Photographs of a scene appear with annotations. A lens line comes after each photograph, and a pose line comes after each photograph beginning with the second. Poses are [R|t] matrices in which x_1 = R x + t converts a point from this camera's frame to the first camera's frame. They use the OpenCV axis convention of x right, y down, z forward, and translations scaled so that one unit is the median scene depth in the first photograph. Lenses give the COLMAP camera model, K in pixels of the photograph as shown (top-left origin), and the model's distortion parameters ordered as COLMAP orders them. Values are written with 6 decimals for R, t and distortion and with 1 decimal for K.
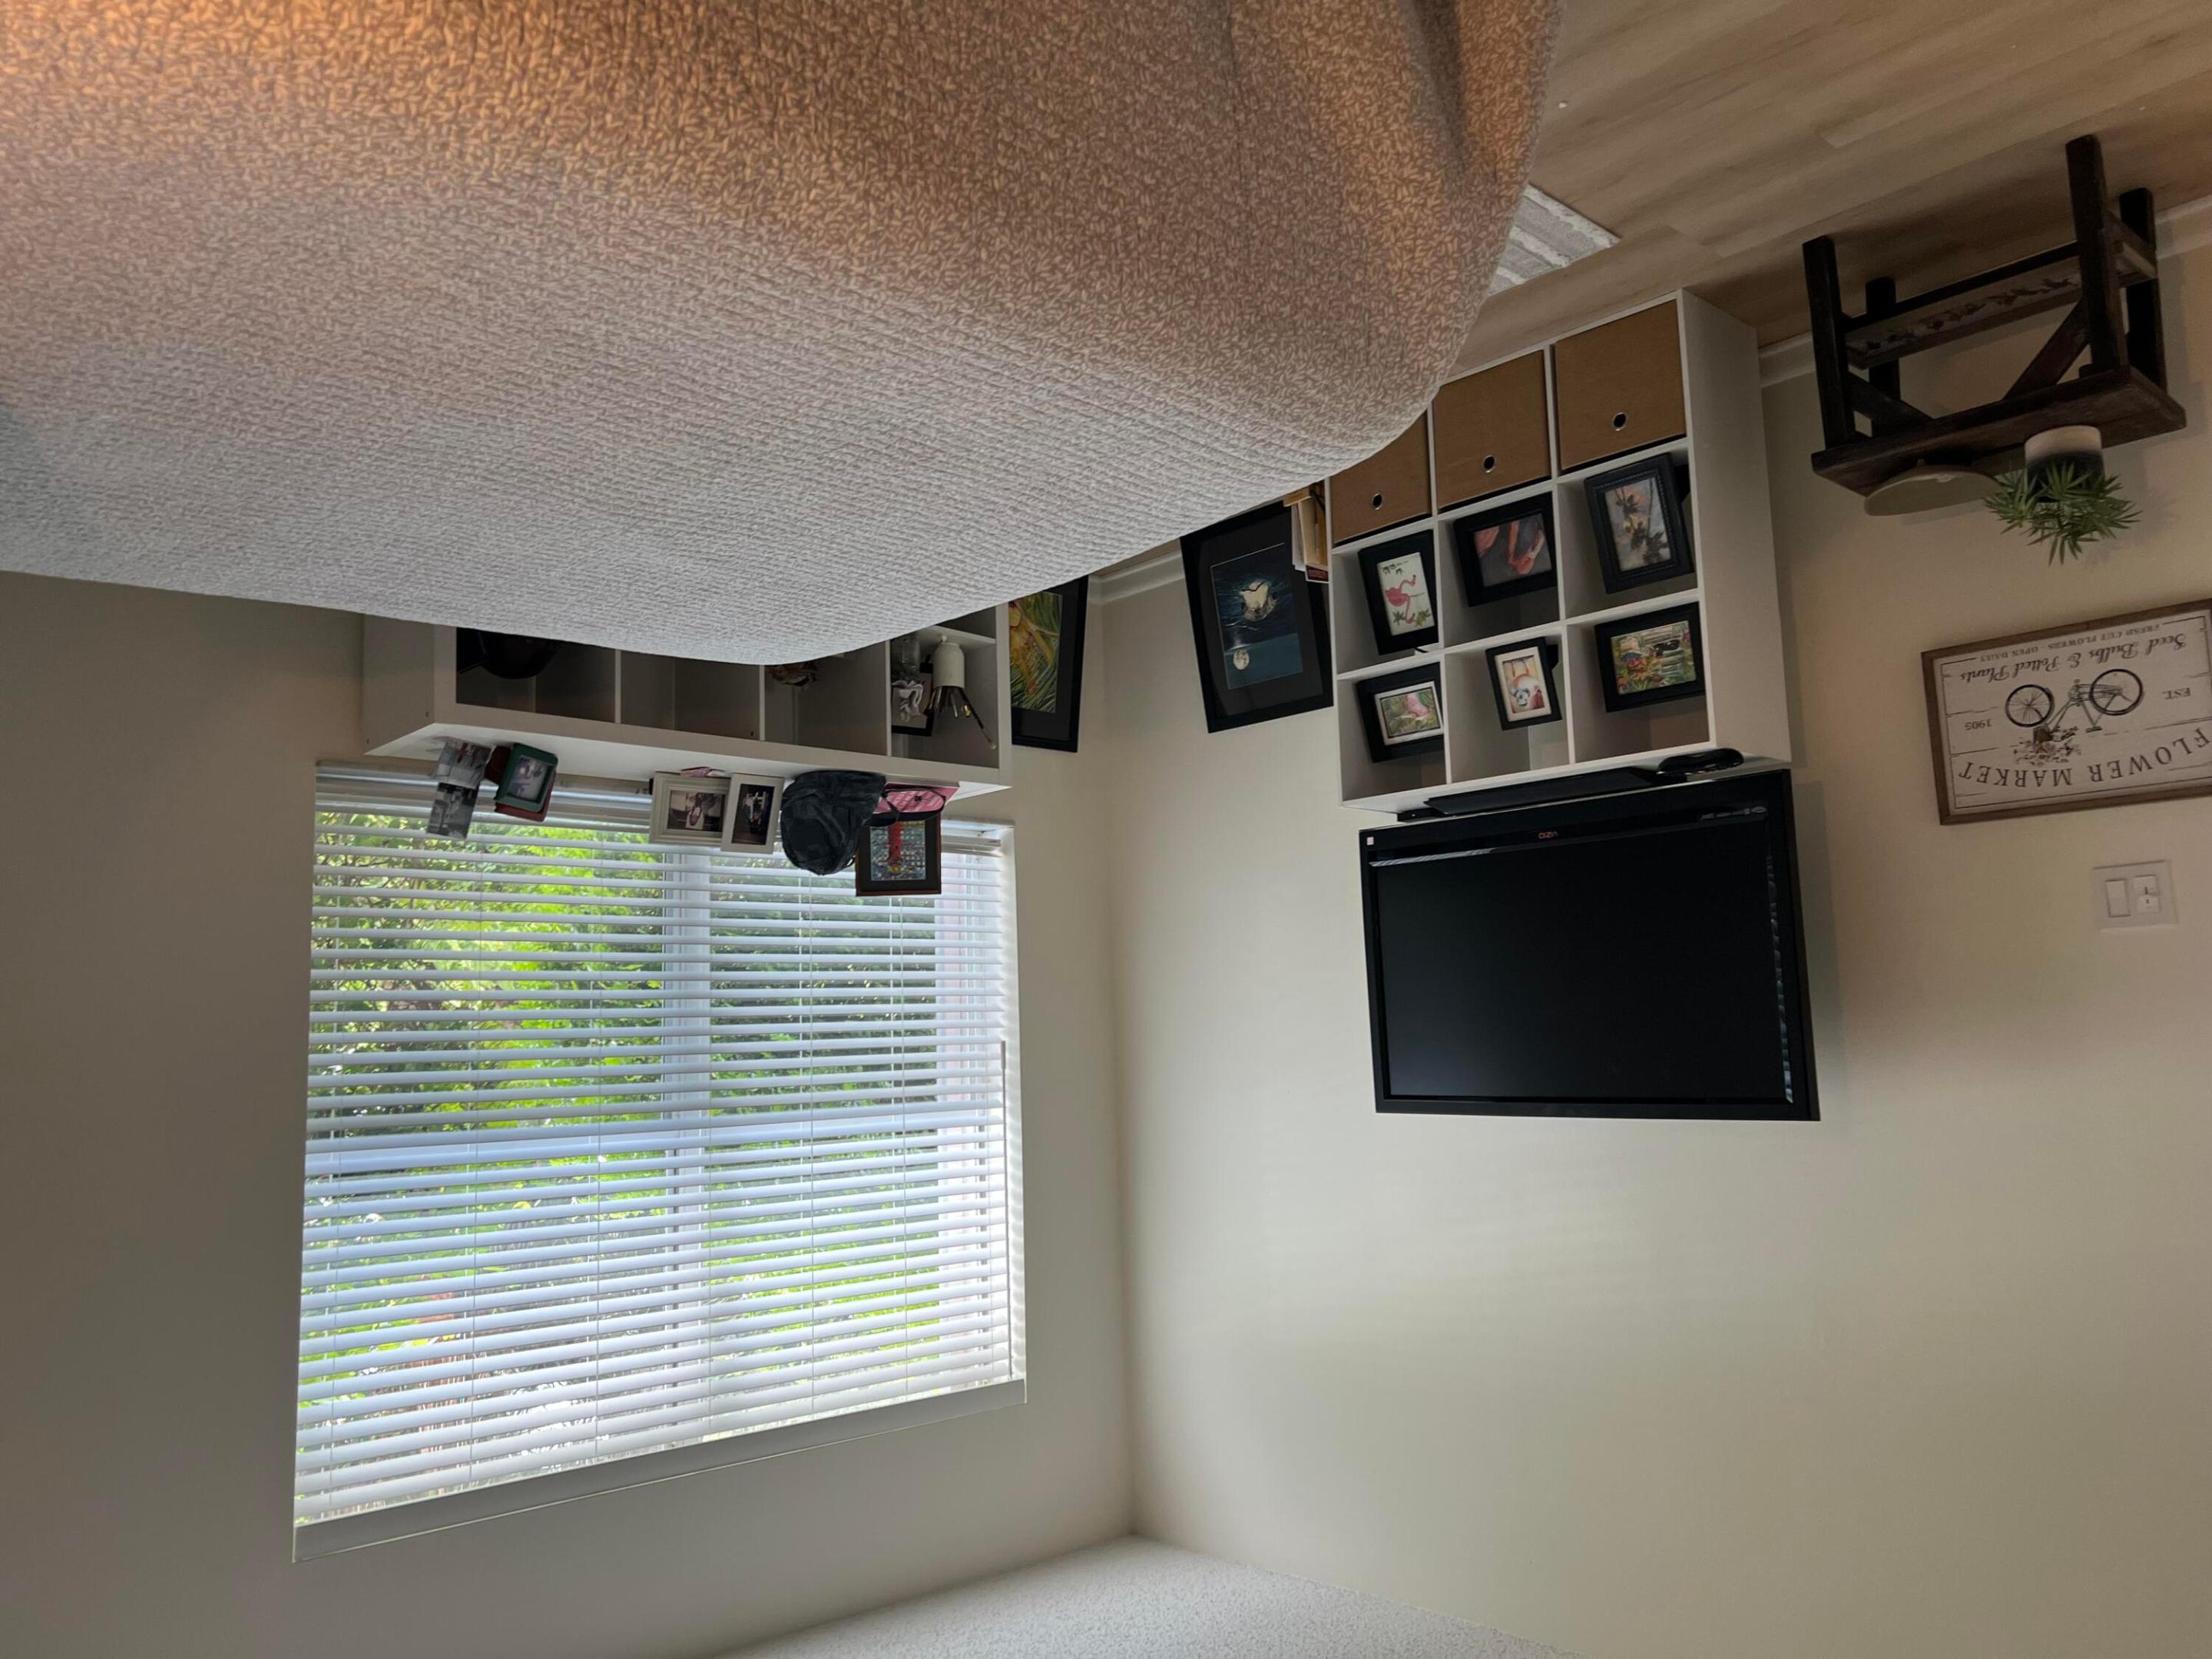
lens RADIAL K [[1647.0, 0, 1073.2], [0, 1647.0, 818.8], [0, 0, 1]] dist [-0.003295, -0.004005]
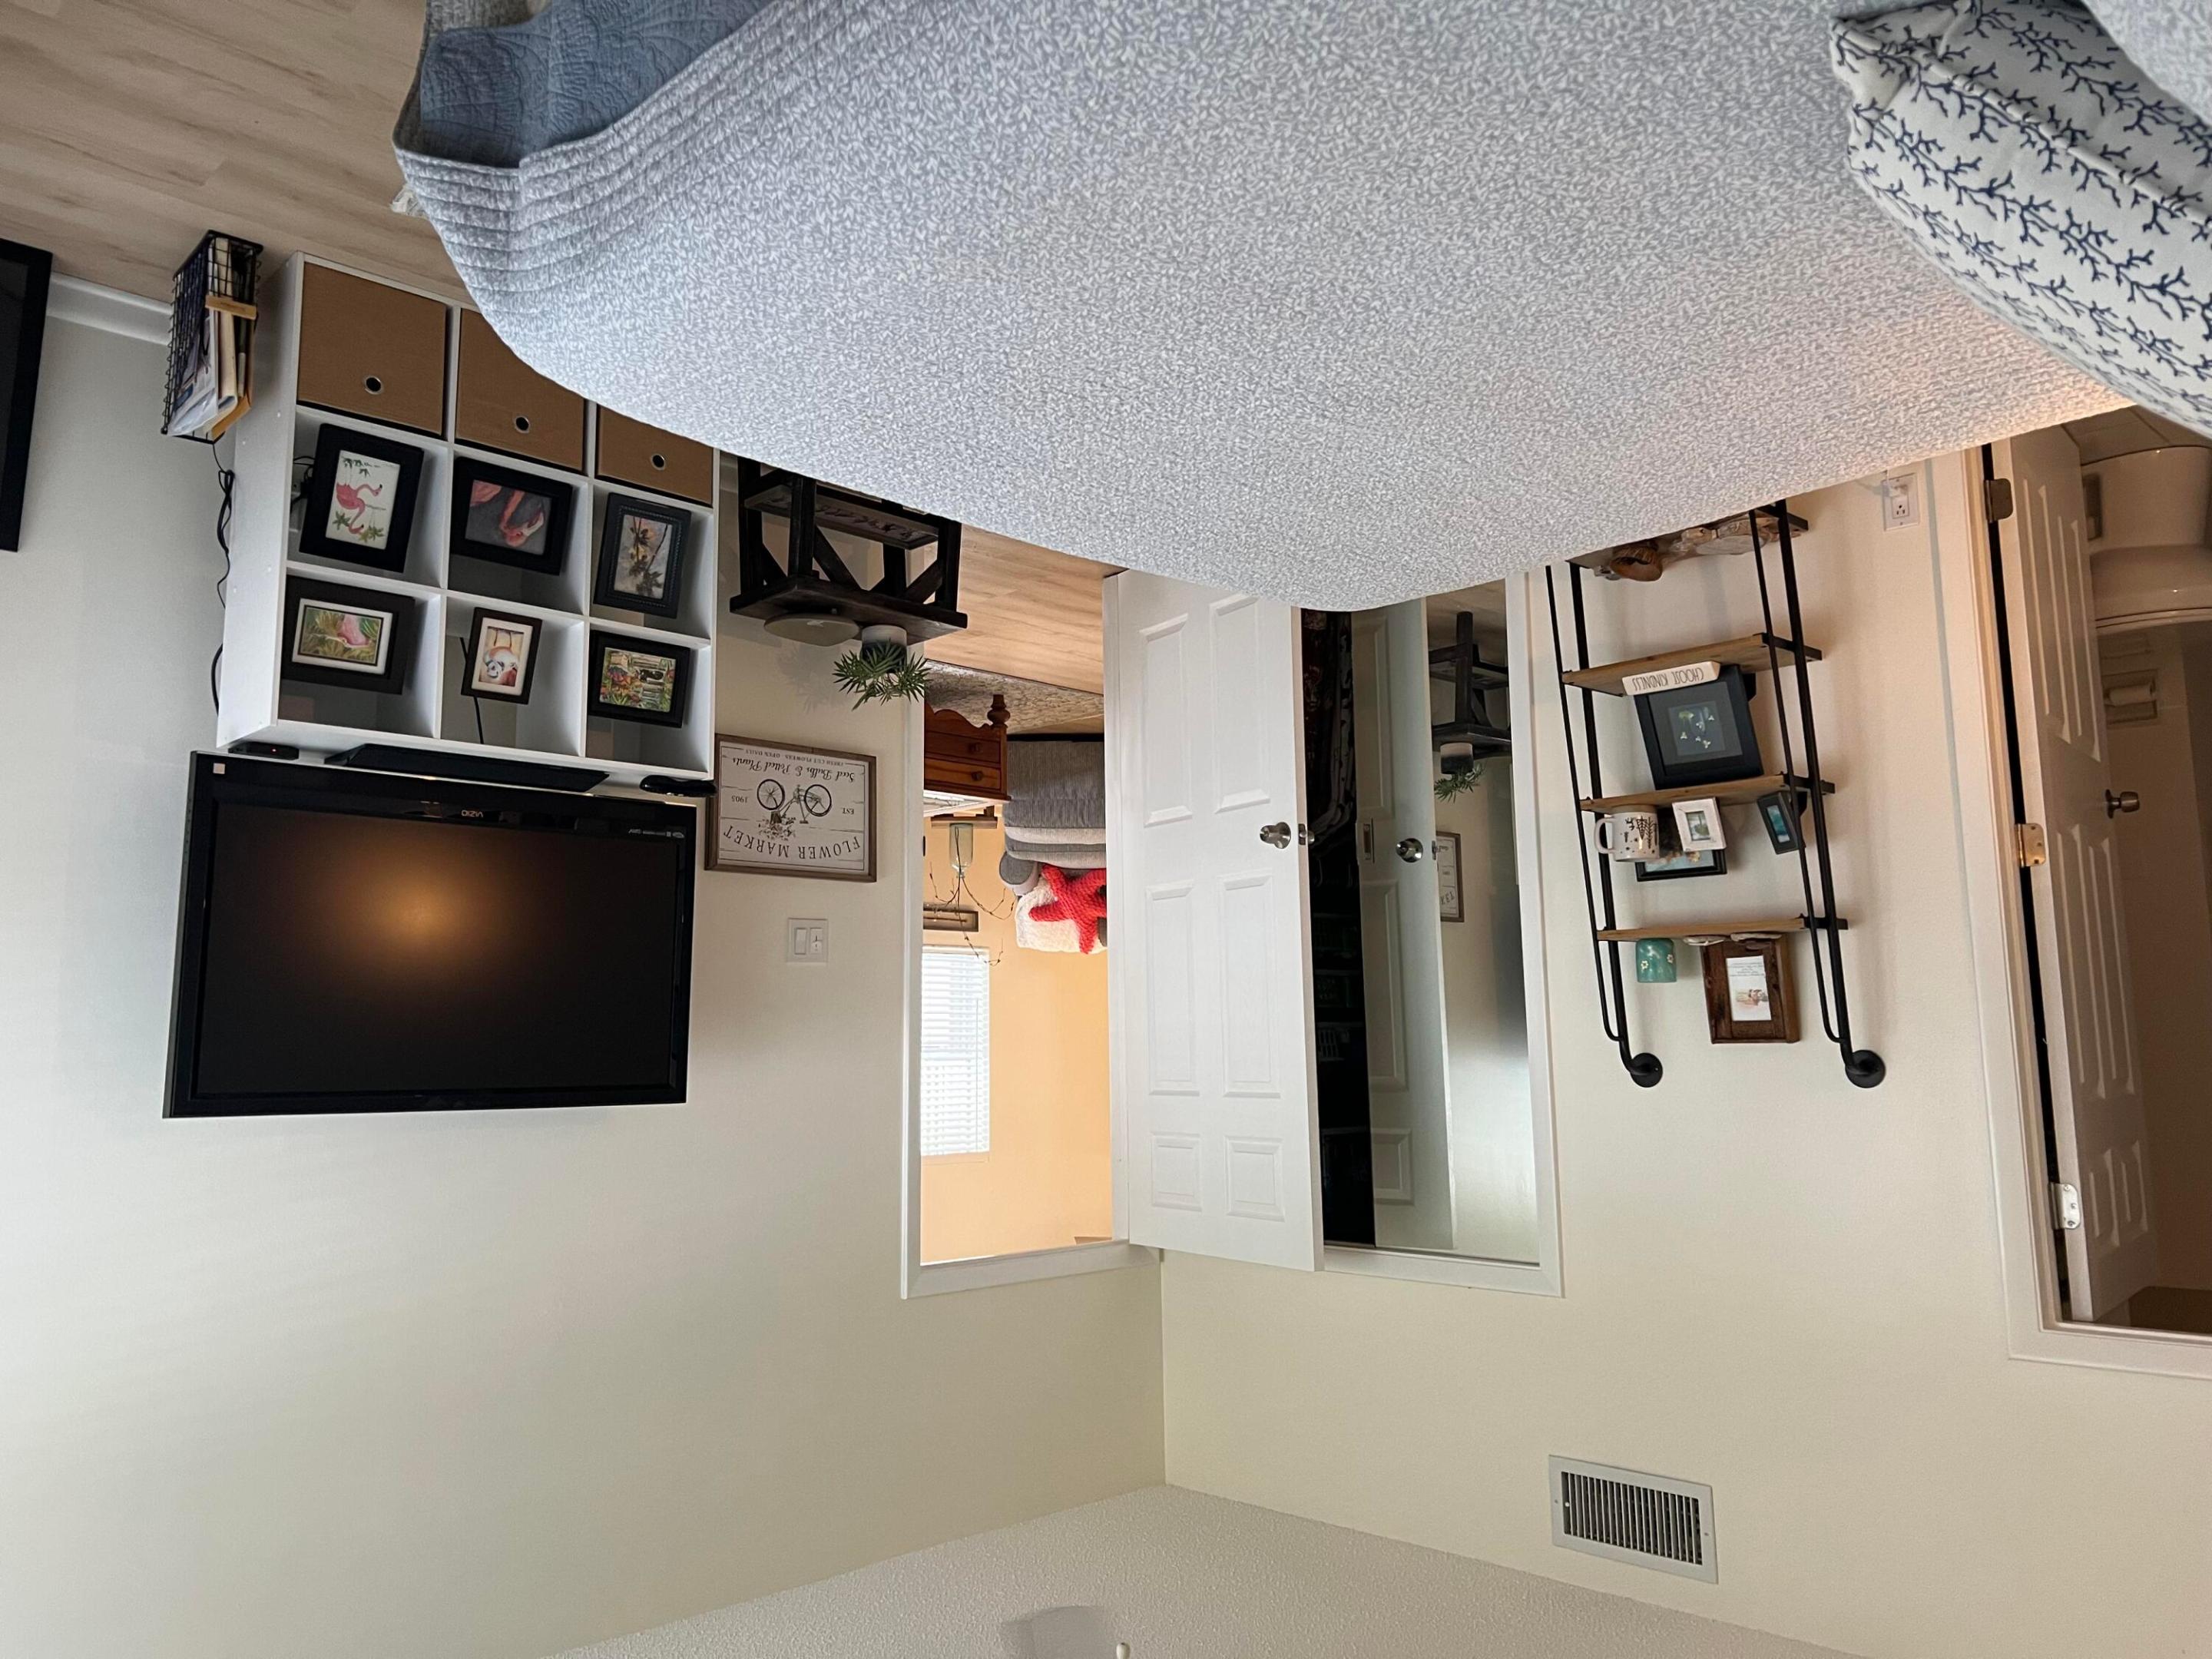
lens RADIAL K [[1647.0, 0, 1073.2], [0, 1647.0, 818.8], [0, 0, 1]] dist [-0.003295, -0.004005]
pose [[-0.057911, 0.164610, 0.984657, -0.726824], [-0.123883, 0.977504, -0.170700, 0.143300], [-0.990605, -0.131868, -0.036216, 0.745665]]
